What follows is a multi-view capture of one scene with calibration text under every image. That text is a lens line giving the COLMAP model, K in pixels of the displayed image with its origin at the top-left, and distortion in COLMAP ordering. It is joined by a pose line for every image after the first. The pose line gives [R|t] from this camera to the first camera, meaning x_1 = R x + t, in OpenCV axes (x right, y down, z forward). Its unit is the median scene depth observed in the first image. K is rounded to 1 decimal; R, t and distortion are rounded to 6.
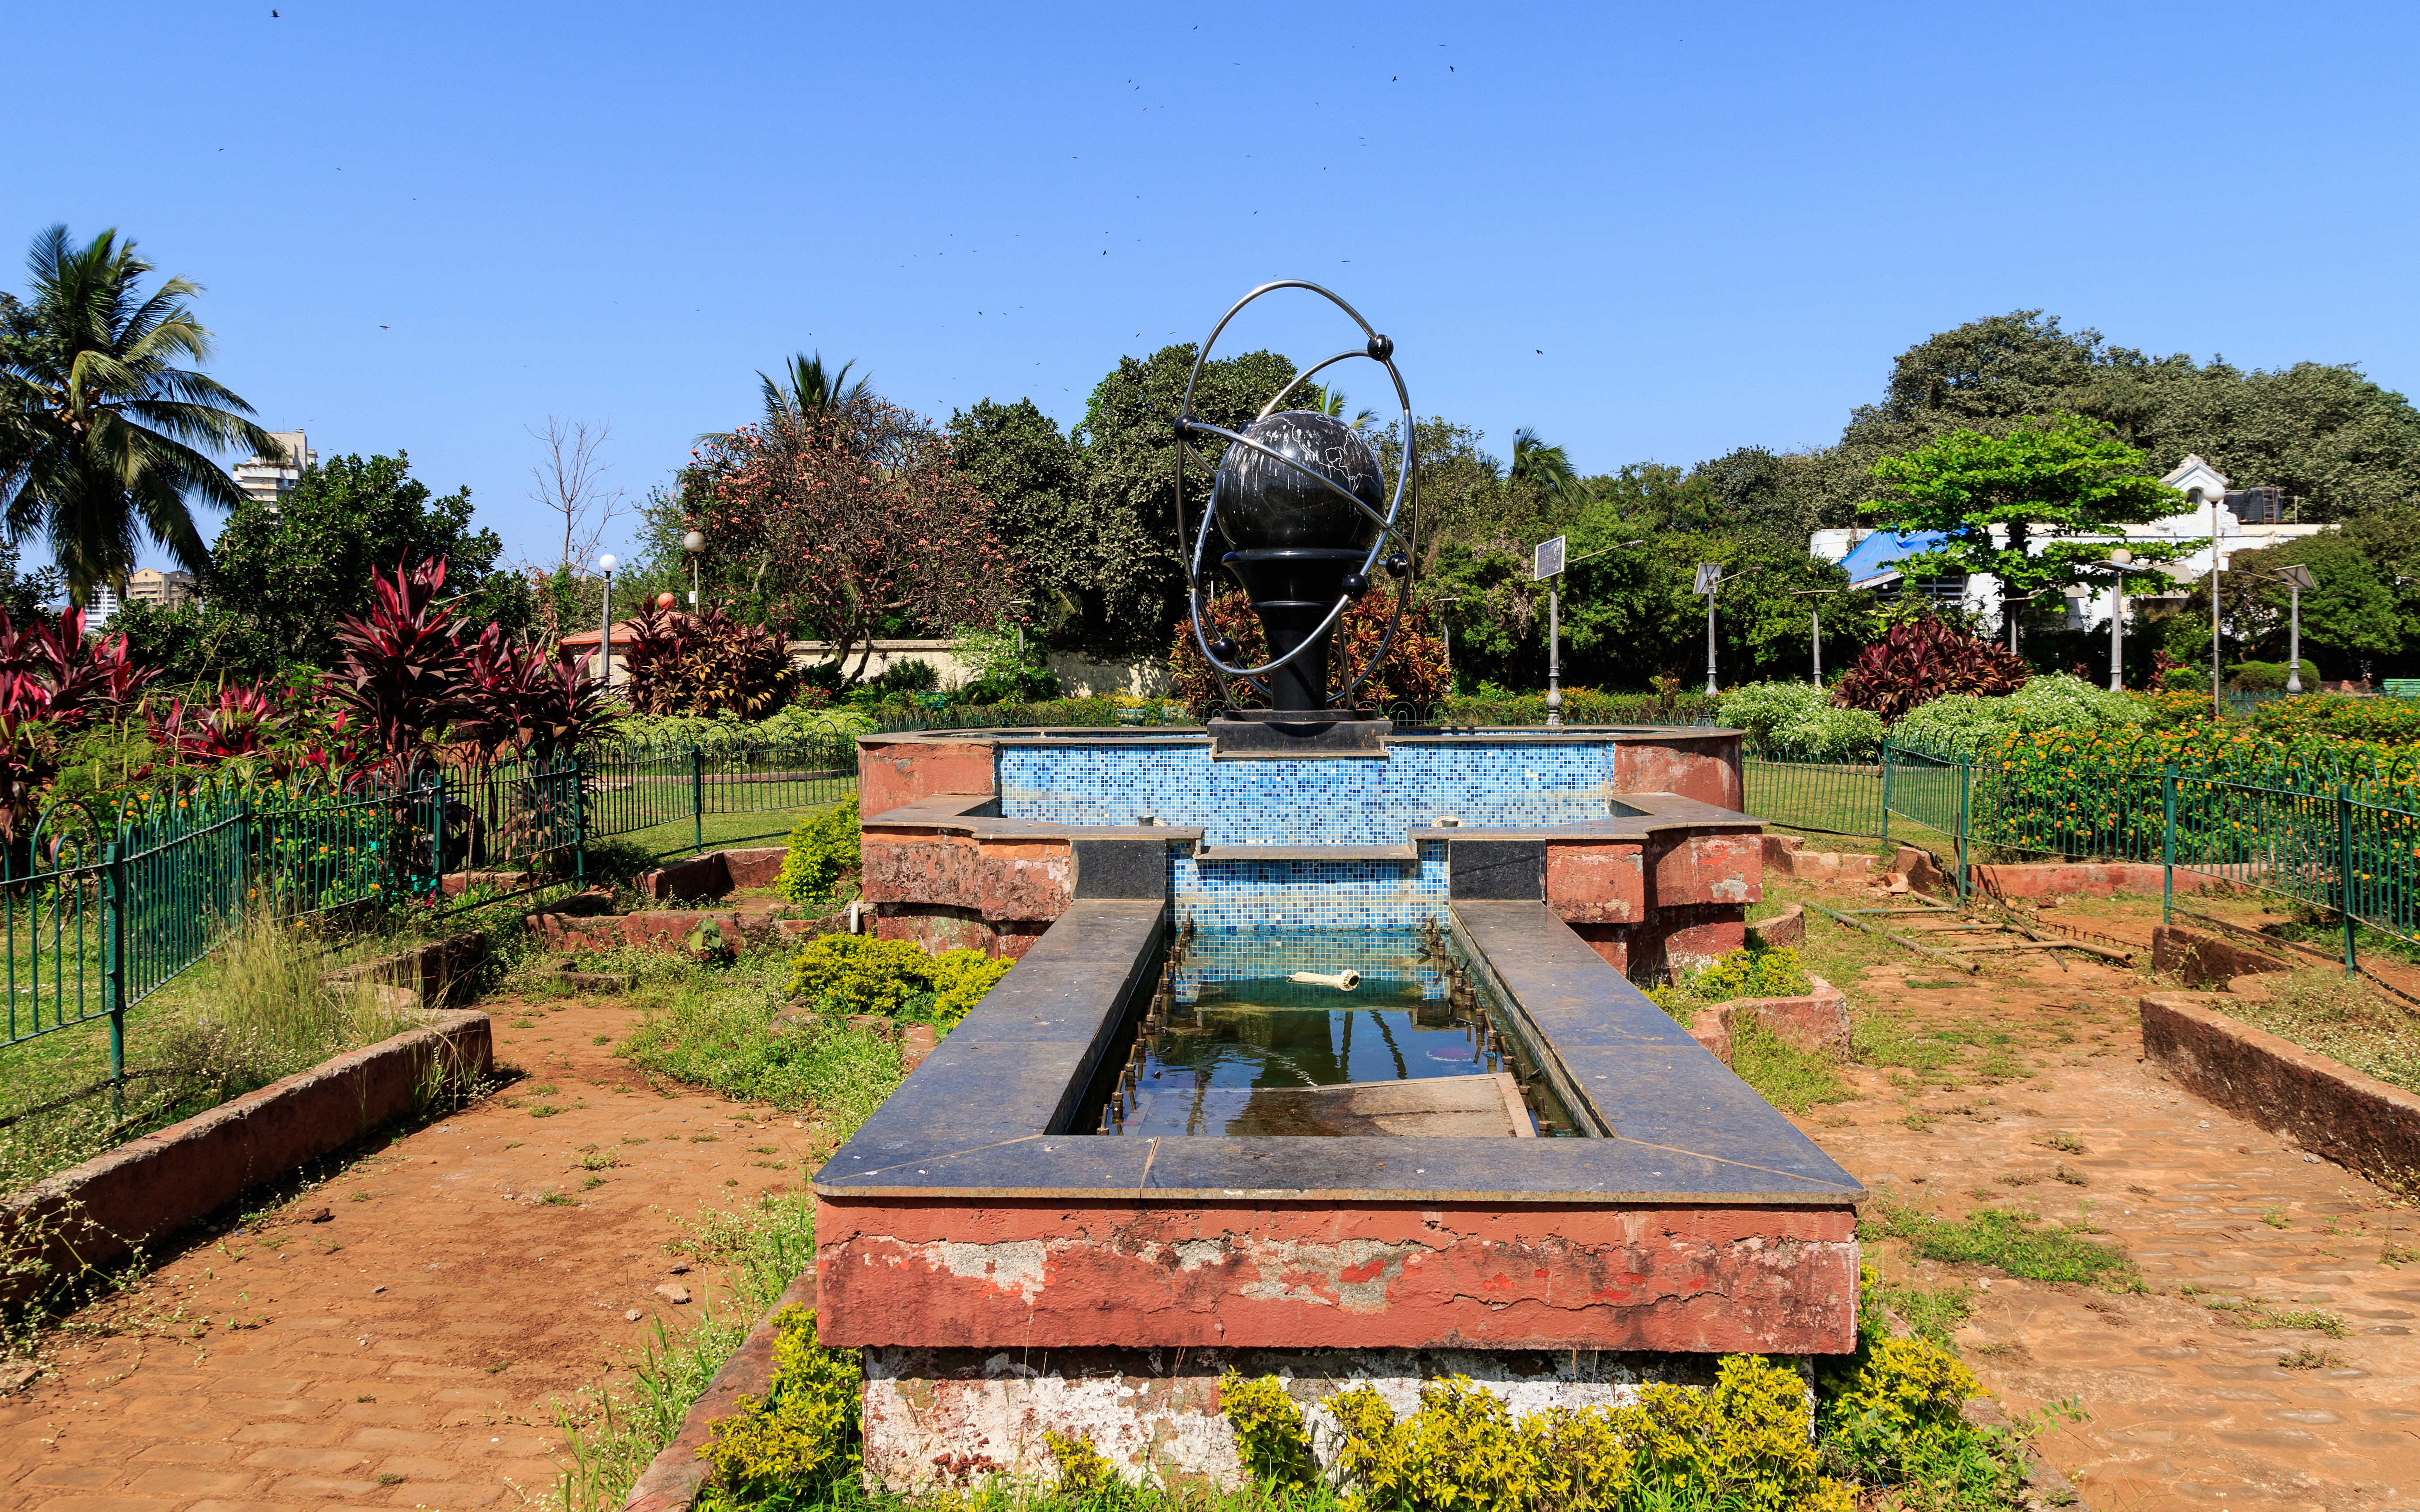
lens RADIAL K [[1906.3, 0, 1213.4], [0, 1906.3, 757.9], [0, 0, 1]] dist [-0.000357, -0.003674]
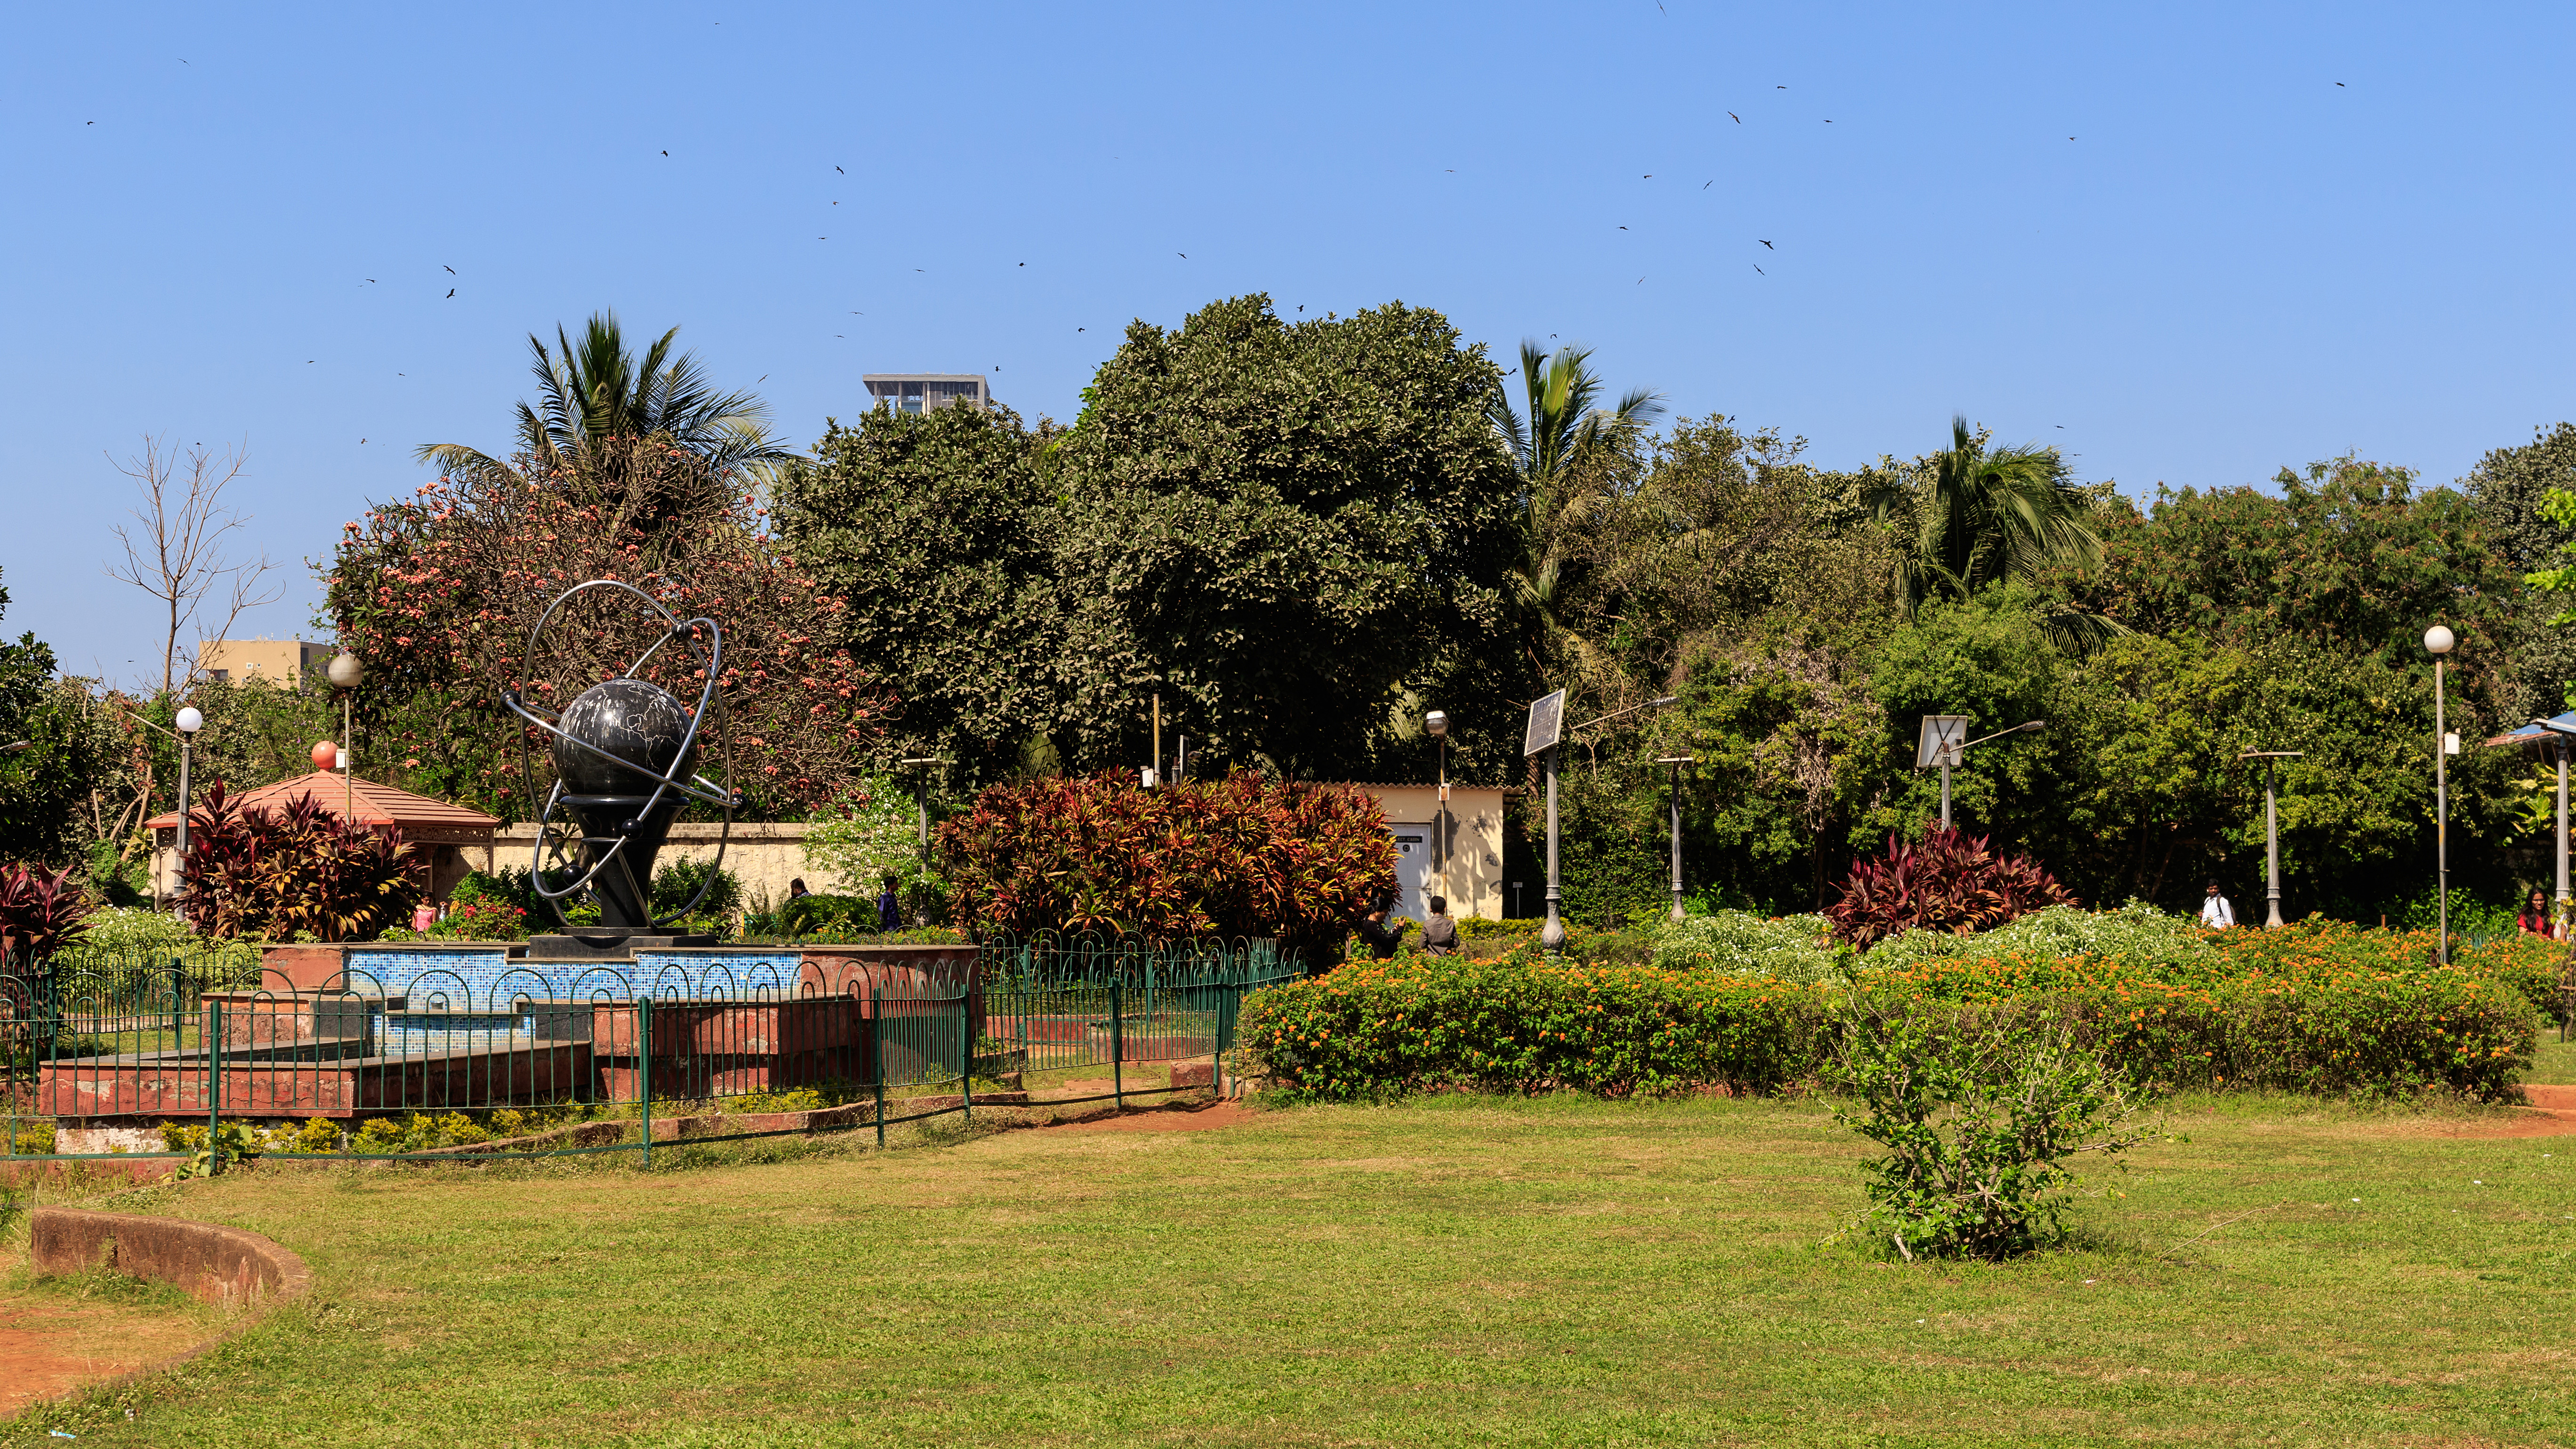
lens RADIAL K [[4995.2, 0, 1287.3], [0, 4995.2, 722.4], [0, 0, 1]] dist [0.014734, 0.000000]
pose [[0.992009, 0.006086, -0.126017, 0.200851], [-0.015480, 0.997160, -0.073700, 0.016866], [0.125210, 0.075062, 0.989287, -0.486588]]
